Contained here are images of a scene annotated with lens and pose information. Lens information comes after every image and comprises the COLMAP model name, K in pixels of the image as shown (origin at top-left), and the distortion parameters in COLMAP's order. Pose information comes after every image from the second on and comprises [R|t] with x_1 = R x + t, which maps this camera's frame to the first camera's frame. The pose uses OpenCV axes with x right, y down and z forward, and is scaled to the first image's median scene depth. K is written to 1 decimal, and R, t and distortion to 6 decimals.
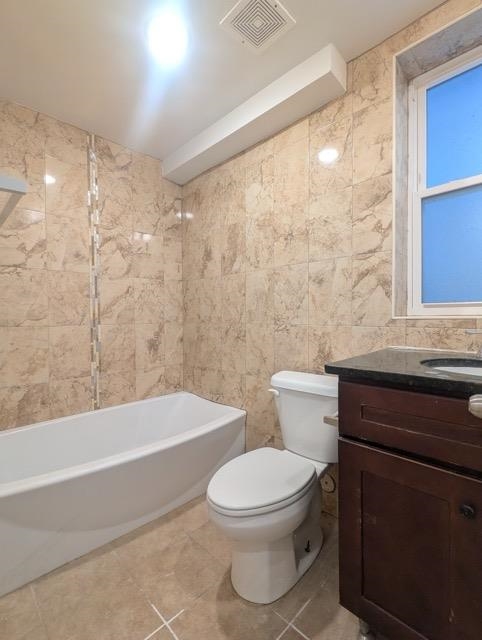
lens RADIAL K [[304.0, 0, 241.2], [0, 304.0, 320.6], [0, 0, 1]] dist [-0.002397, 0.002125]
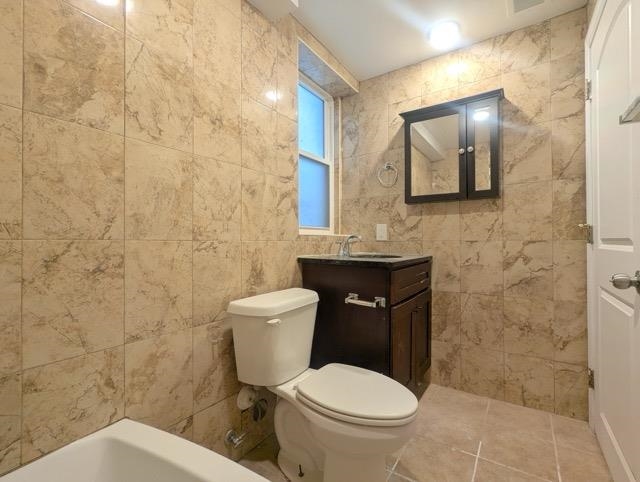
lens RADIAL K [[304.0, 0, 319.3], [0, 304.0, 239.7], [0, 0, 1]] dist [-0.002397, 0.002125]
pose [[-0.200237, 0.018157, 0.979579, -0.623290], [0.022221, 0.999655, -0.013987, 0.027474], [-0.979495, 0.018966, -0.200572, 0.924933]]
